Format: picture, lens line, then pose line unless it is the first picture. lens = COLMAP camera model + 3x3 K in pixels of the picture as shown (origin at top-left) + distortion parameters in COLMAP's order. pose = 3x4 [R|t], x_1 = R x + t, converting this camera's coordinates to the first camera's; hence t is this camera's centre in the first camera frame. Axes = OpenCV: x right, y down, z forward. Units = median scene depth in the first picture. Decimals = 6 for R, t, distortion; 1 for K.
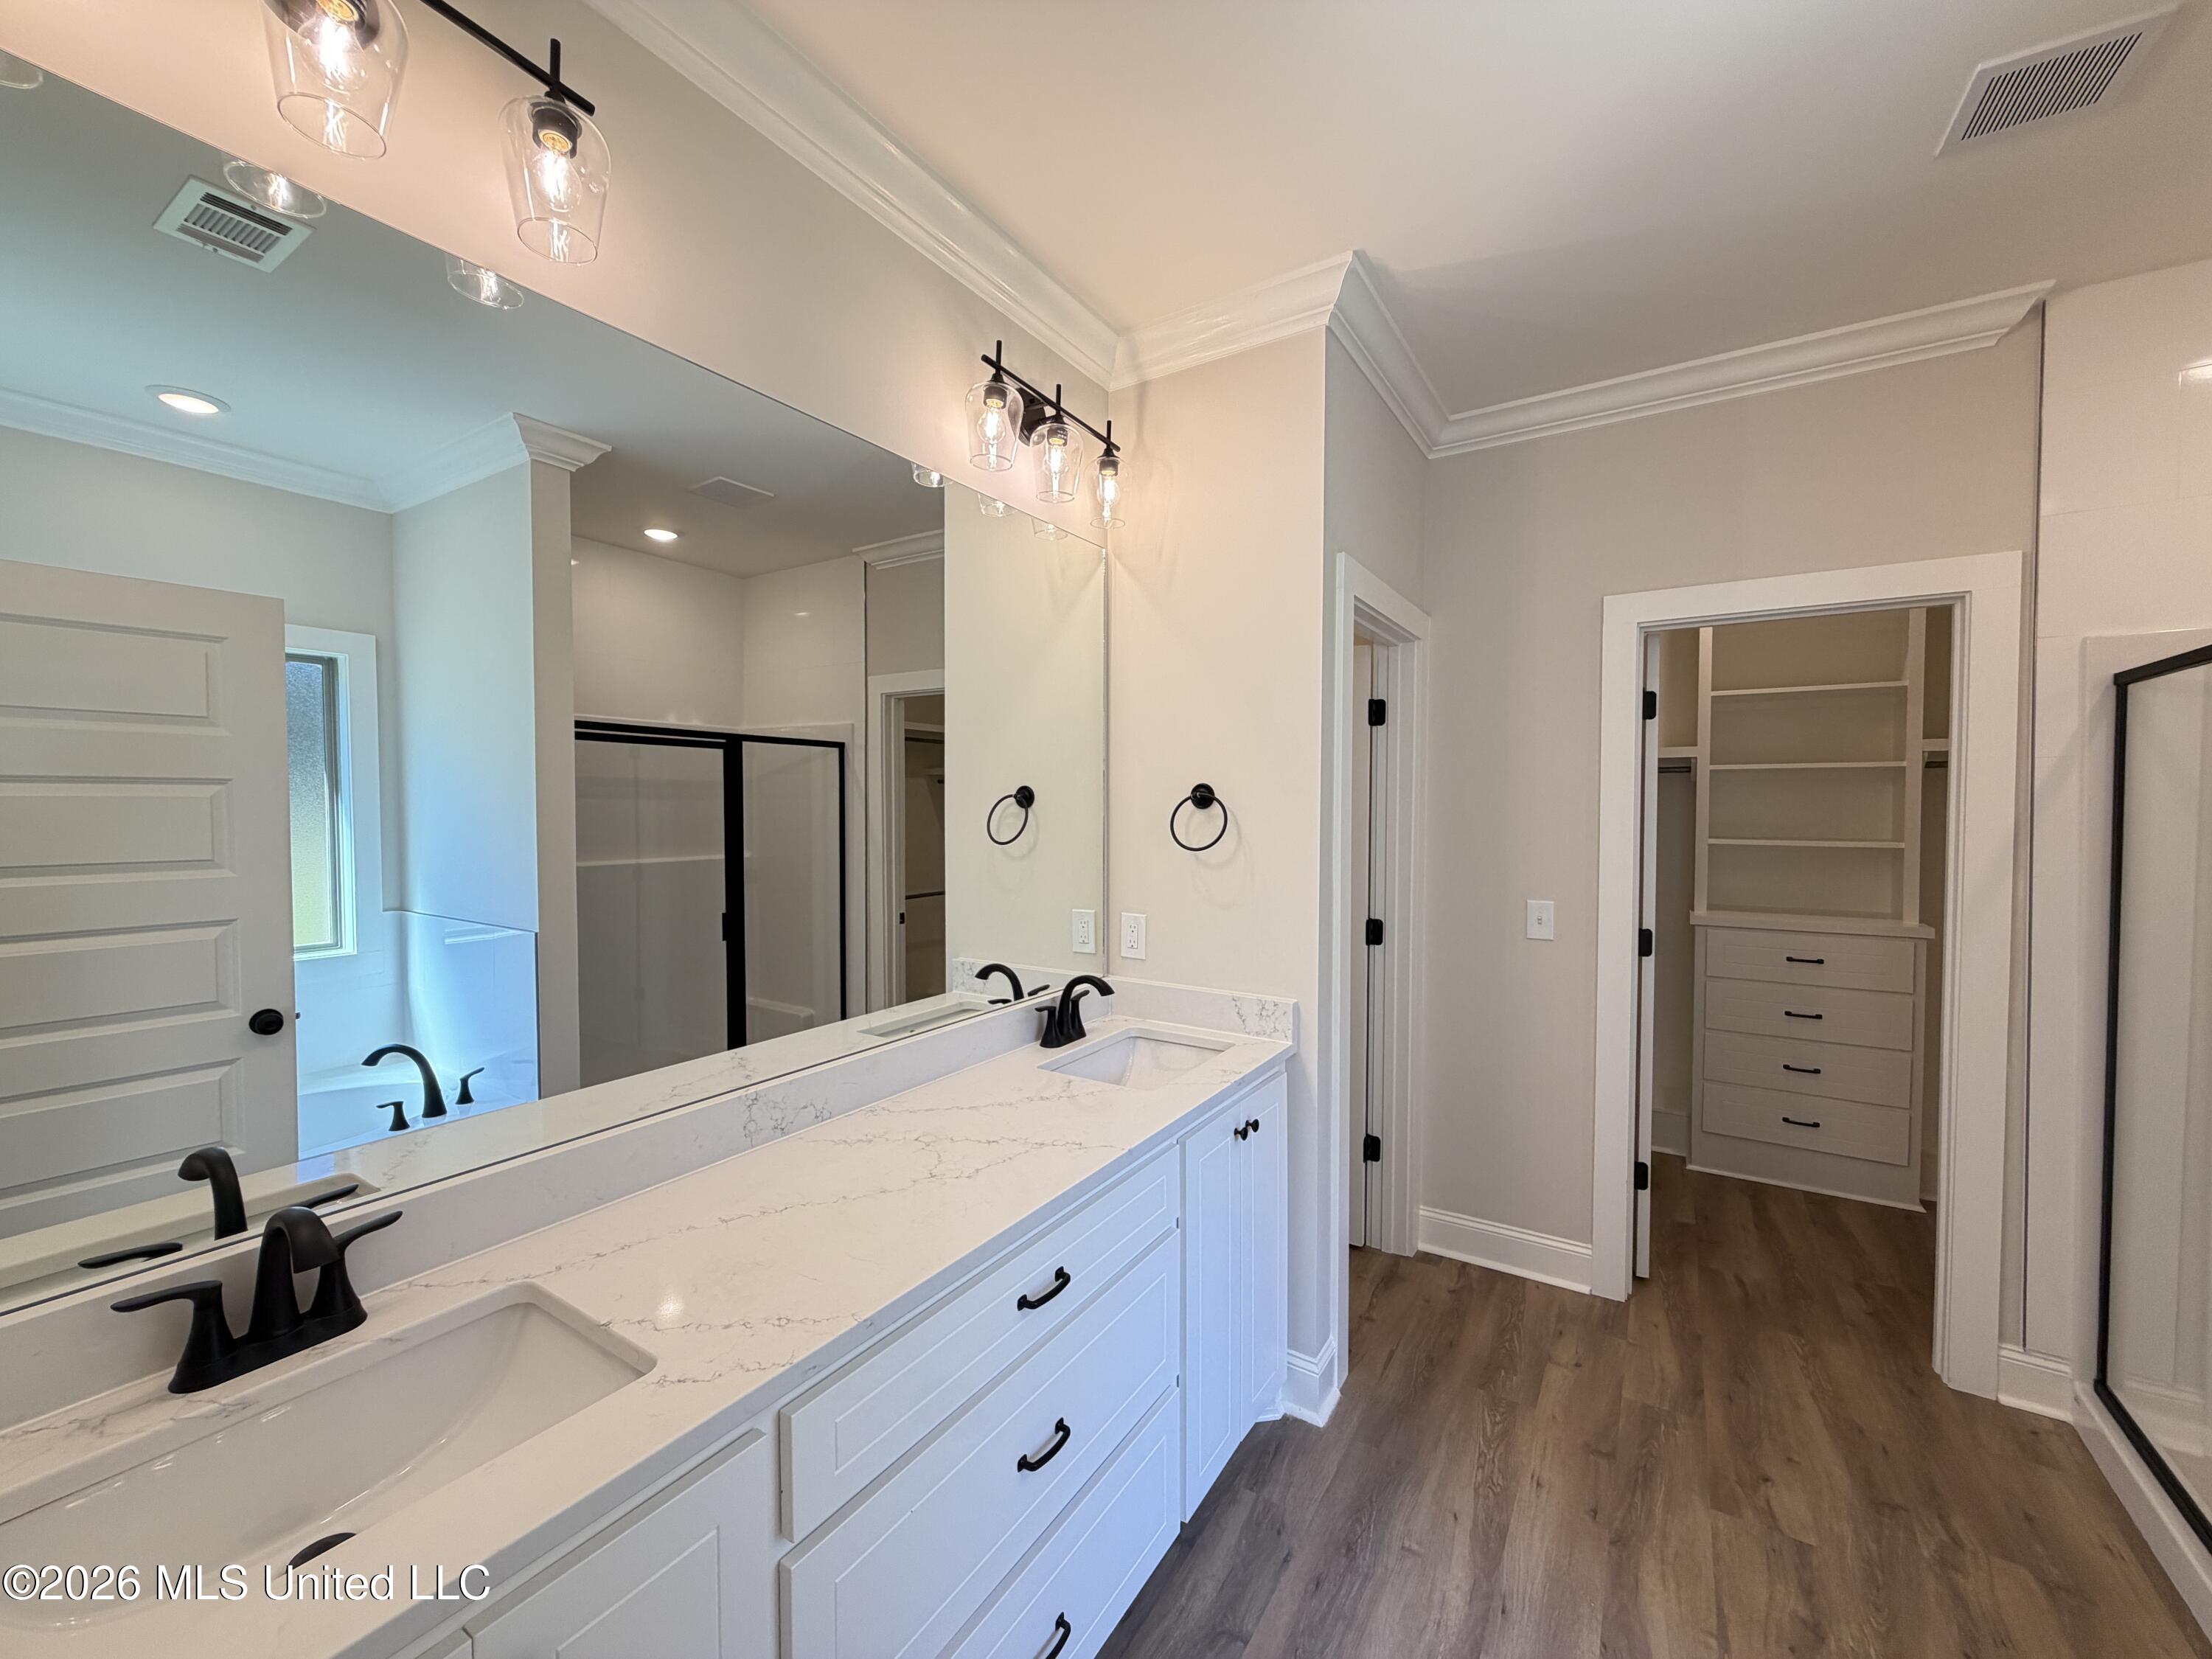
lens RADIAL K [[880.9, 0, 1097.4], [0, 880.9, 830.4], [0, 0, 1]] dist [-0.000613, 0.000317]
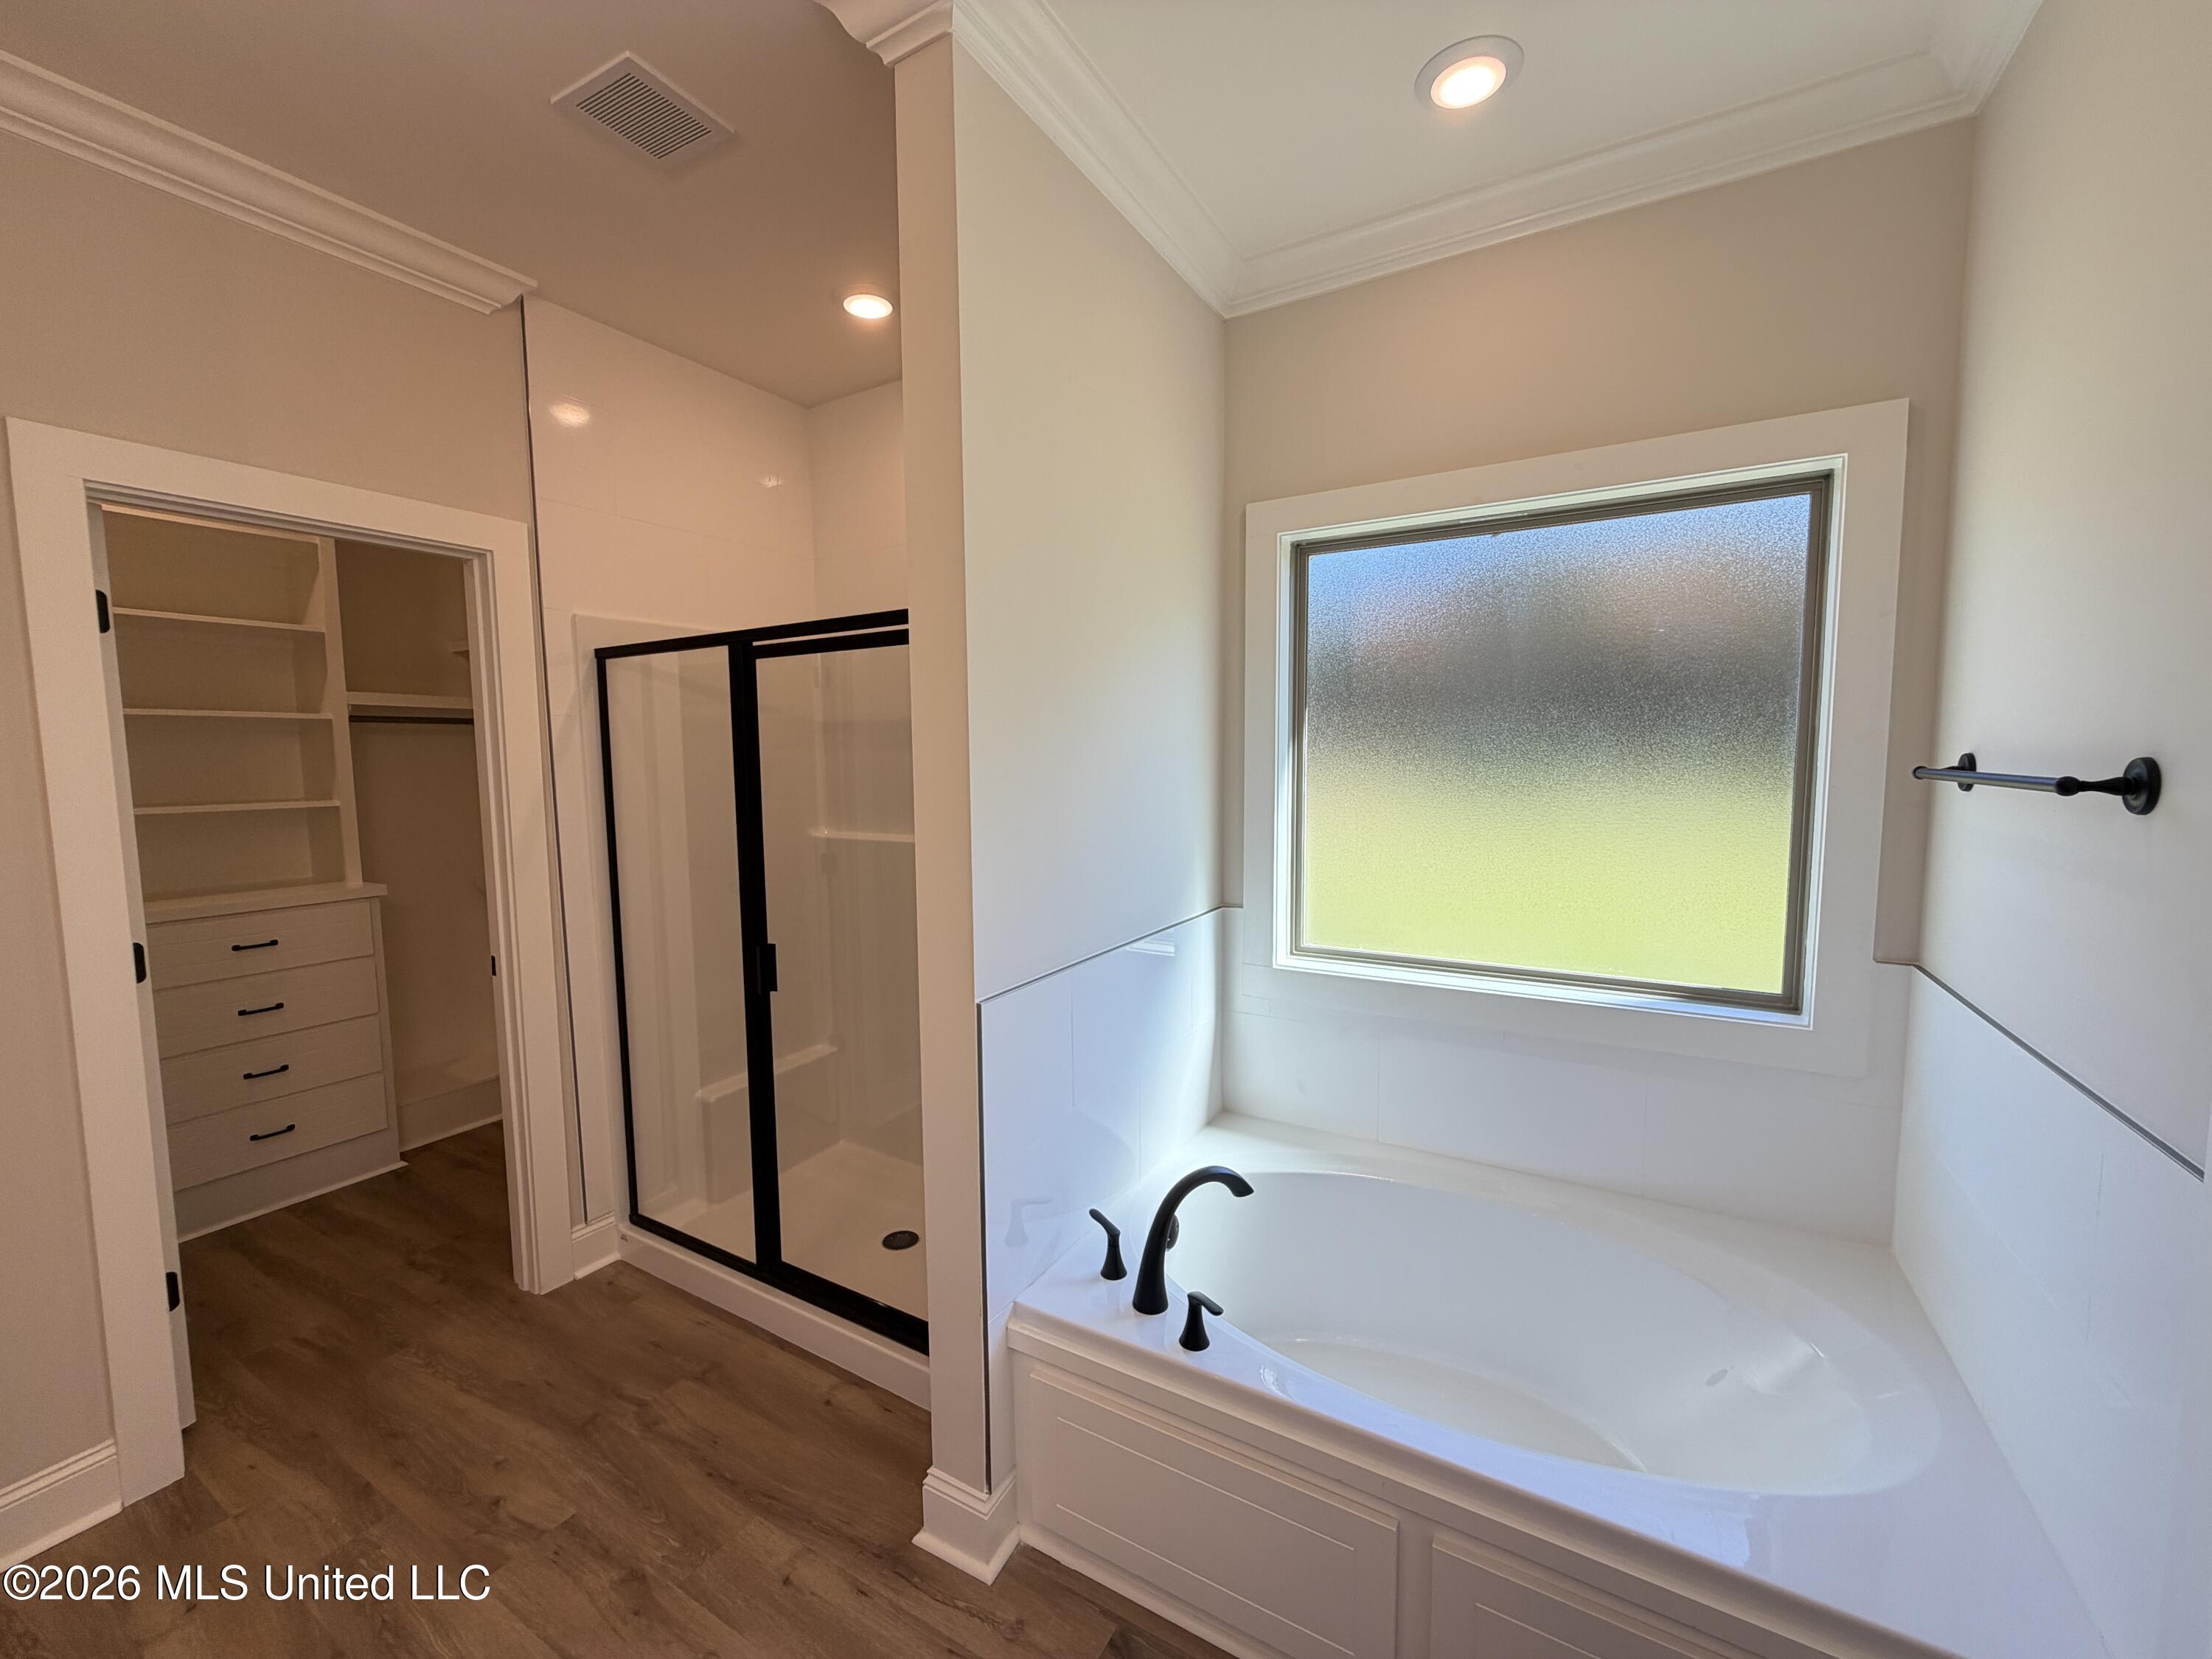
lens RADIAL K [[880.9, 0, 1101.1], [0, 880.9, 831.1], [0, 0, 1]] dist [-0.000613, 0.000317]
pose [[-0.044249, -0.085091, 0.995390, -0.102397], [0.038555, 0.995478, 0.086813, -0.005876], [-0.998276, 0.042219, -0.040768, 0.349303]]
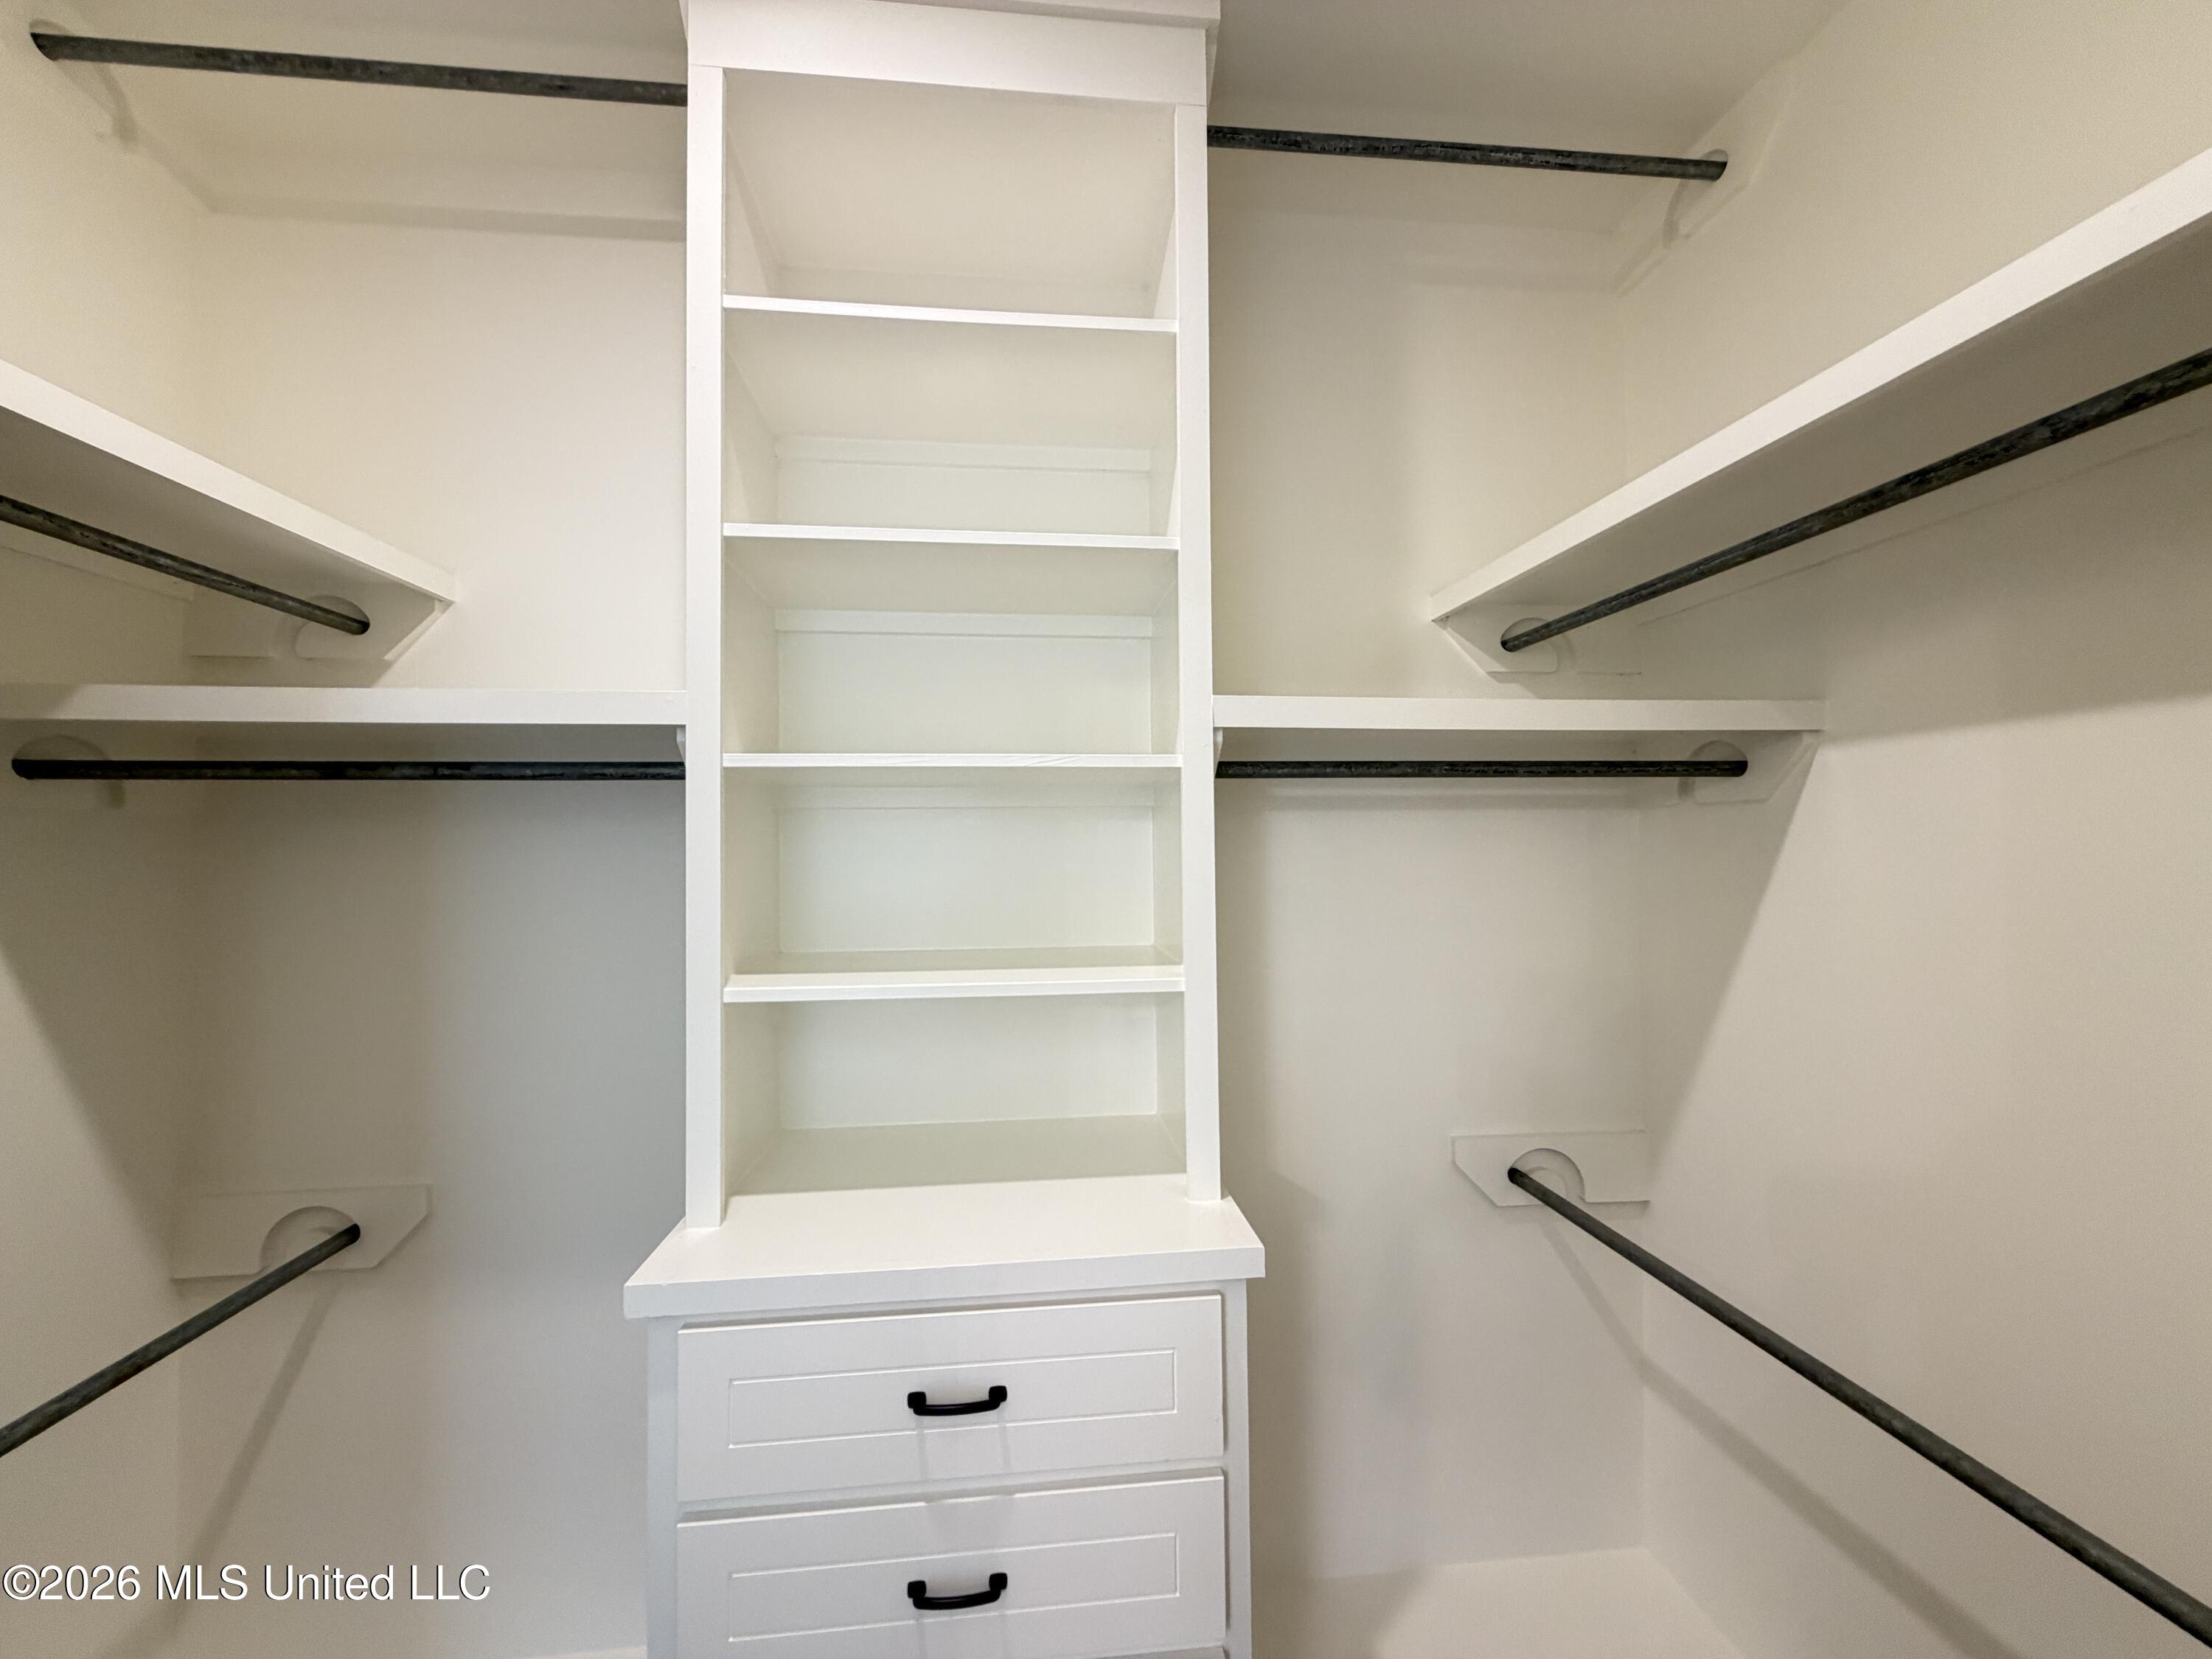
lens RADIAL K [[880.9, 0, 1099.0], [0, 880.9, 836.2], [0, 0, 1]] dist [-0.000613, 0.000317]
pose [[0.767179, -0.005030, 0.641414, 1.021218], [0.030273, 0.999139, -0.028374, -0.053550], [-0.640719, 0.041186, 0.766670, 1.155548]]
